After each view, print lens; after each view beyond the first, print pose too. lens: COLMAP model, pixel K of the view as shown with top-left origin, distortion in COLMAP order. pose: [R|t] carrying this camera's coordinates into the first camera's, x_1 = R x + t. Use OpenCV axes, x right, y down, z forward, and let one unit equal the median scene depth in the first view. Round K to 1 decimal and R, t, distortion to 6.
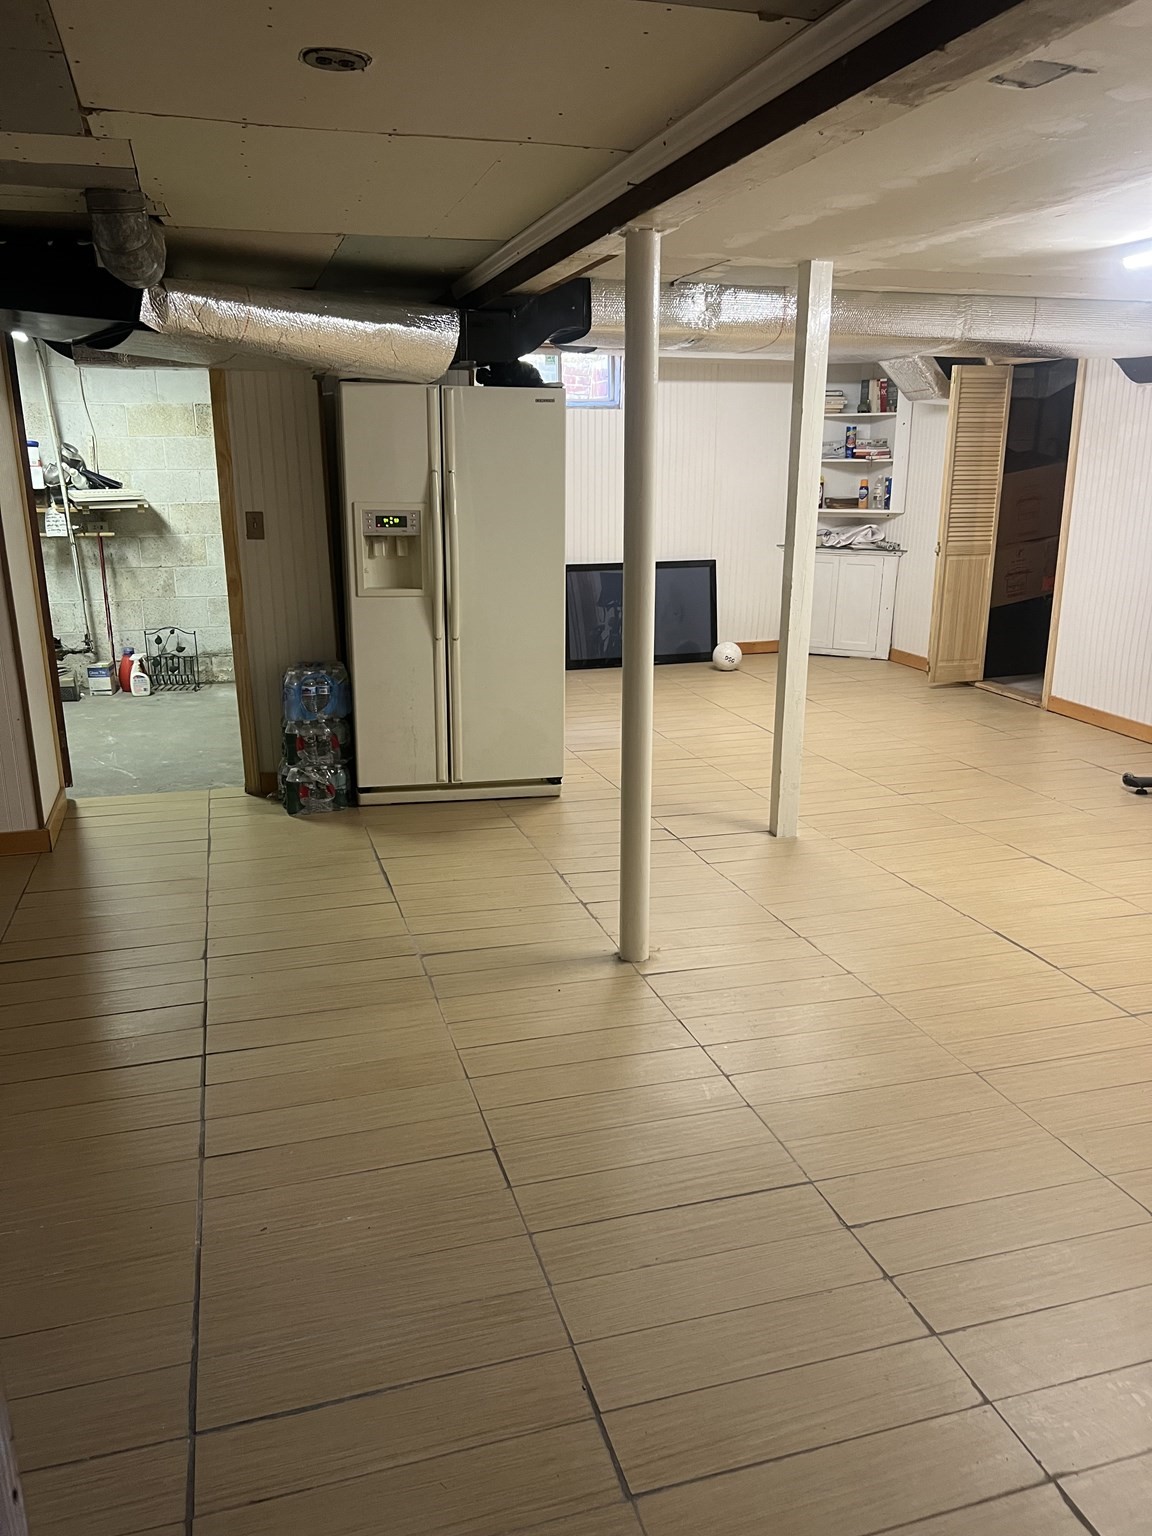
lens RADIAL K [[1154.3, 0, 576.0], [0, 1154.3, 768.0], [0, 0, 1]] dist [-0.002191, 0.004377]
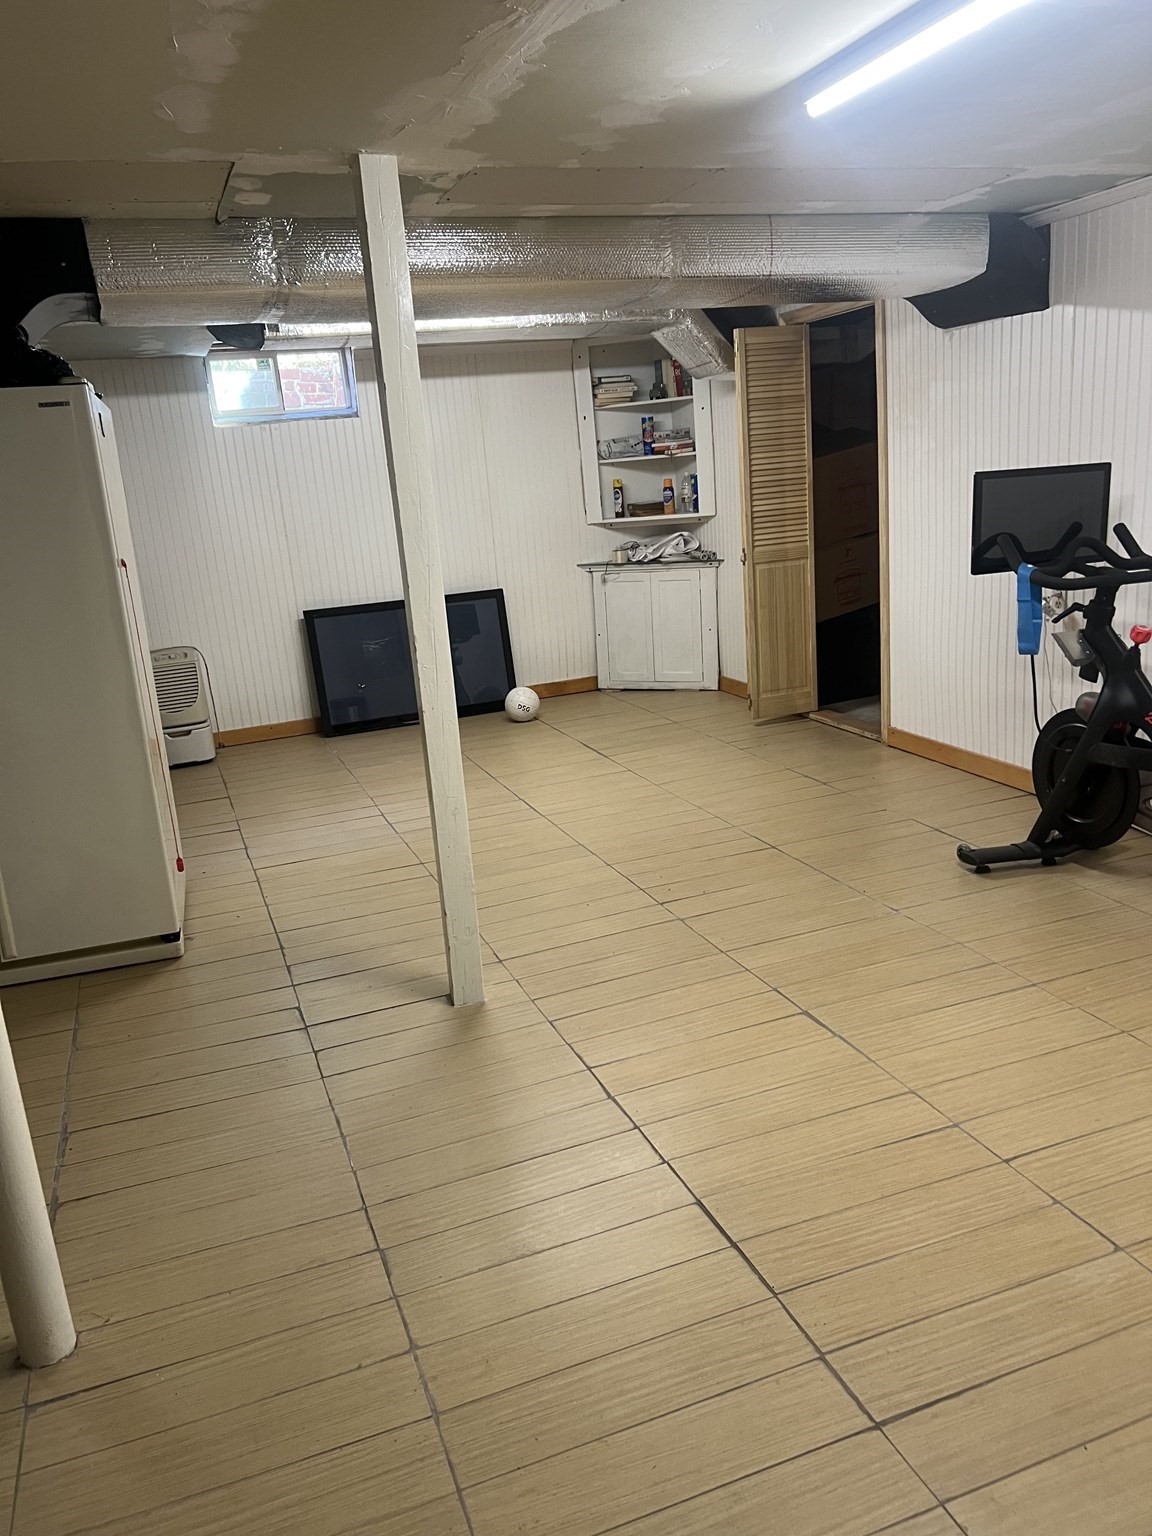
lens RADIAL K [[1168.1, 0, 576.0], [0, 1168.1, 768.0], [0, 0, 1]] dist [0.035152, -0.005724]
pose [[0.994415, -0.093172, 0.049571, 0.133851], [0.093978, 0.995473, -0.014171, -0.038834], [-0.048026, 0.018750, 0.998670, 0.174155]]
